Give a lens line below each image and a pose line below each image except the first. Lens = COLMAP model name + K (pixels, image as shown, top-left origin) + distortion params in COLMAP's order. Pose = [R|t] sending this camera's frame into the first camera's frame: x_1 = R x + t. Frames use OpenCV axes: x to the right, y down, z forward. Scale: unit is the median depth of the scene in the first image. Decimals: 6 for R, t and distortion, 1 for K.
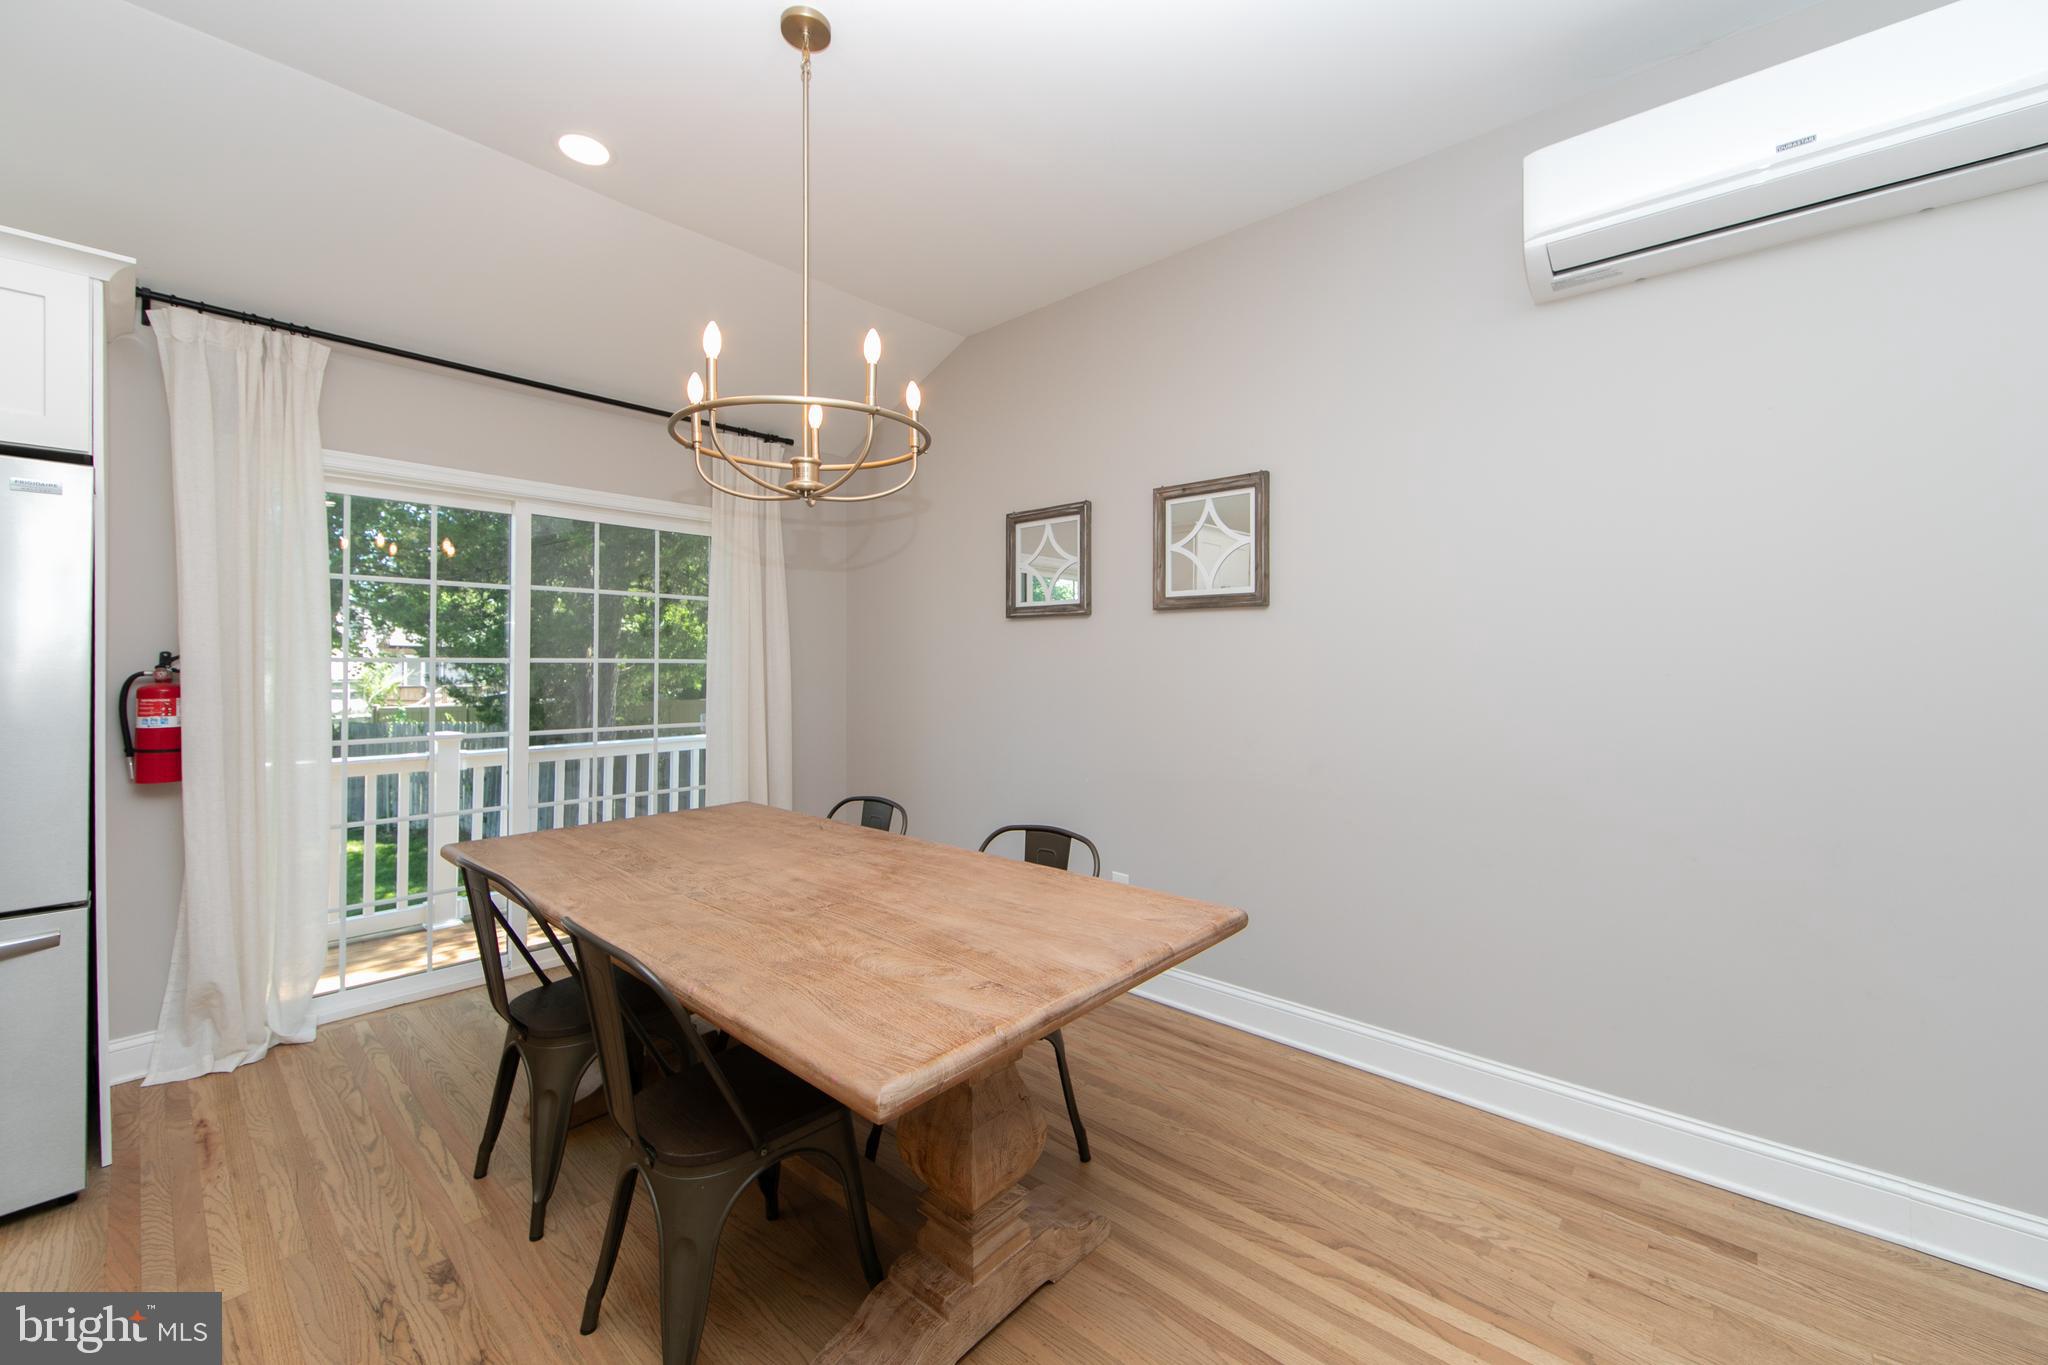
lens RADIAL K [[827.4, 0, 1026.0], [0, 827.4, 655.9], [0, 0, 1]] dist [-0.001095, 0.000057]
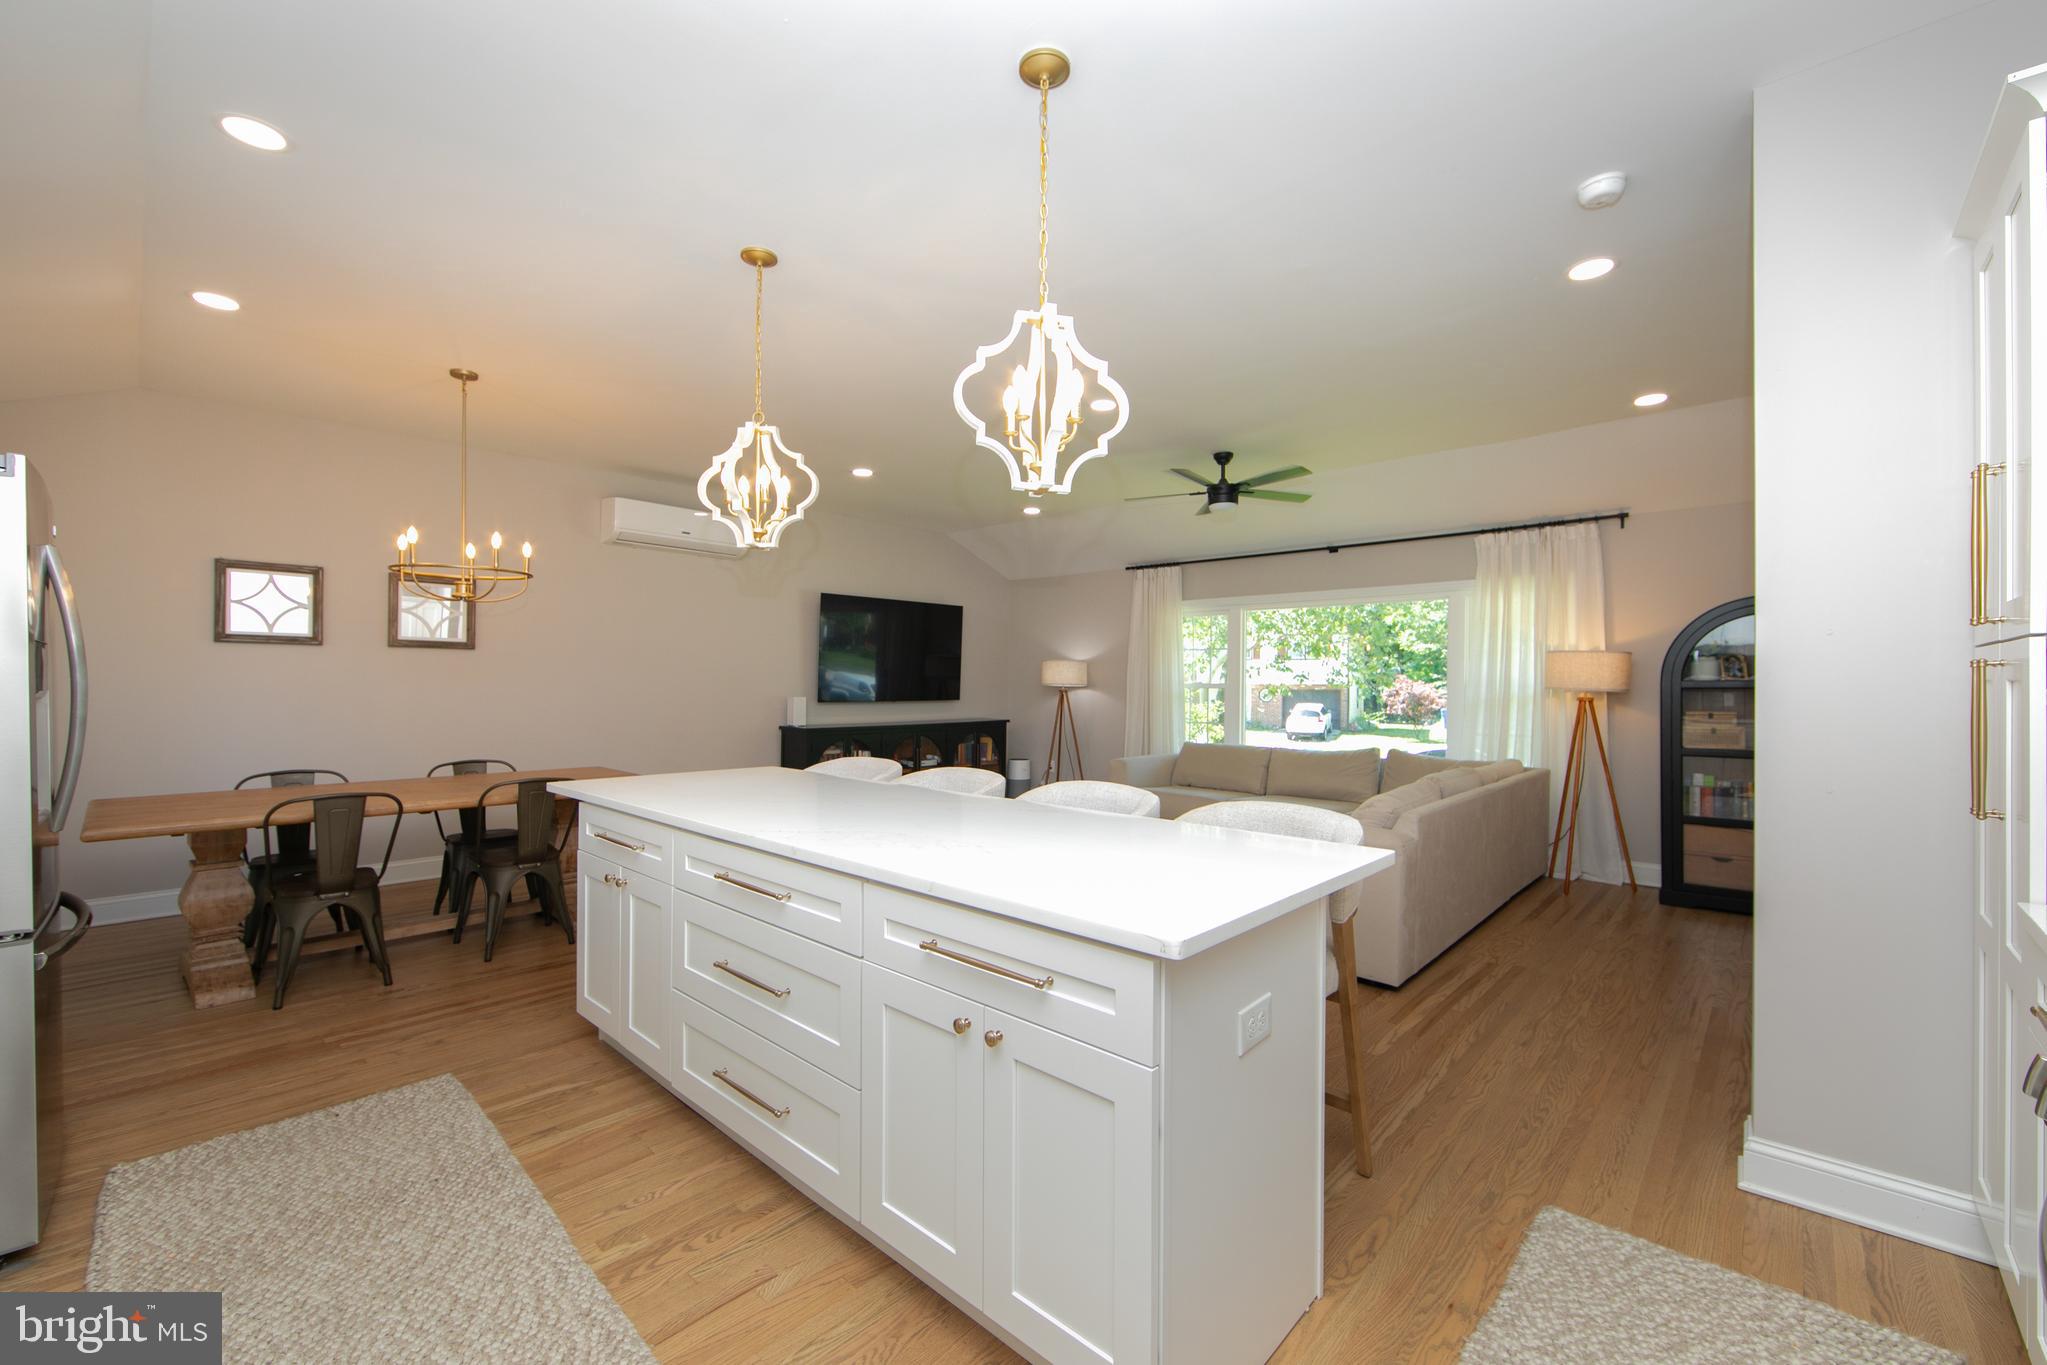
lens RADIAL K [[808.6, 0, 1023.5], [0, 808.6, 682.5], [0, 0, 1]] dist [-0.015574, 0.000185]
pose [[0.005196, -0.004645, 0.999976, -1.589855], [-0.012251, 0.999914, 0.004709, -0.006244], [-0.999911, -0.012275, 0.005139, -0.305763]]
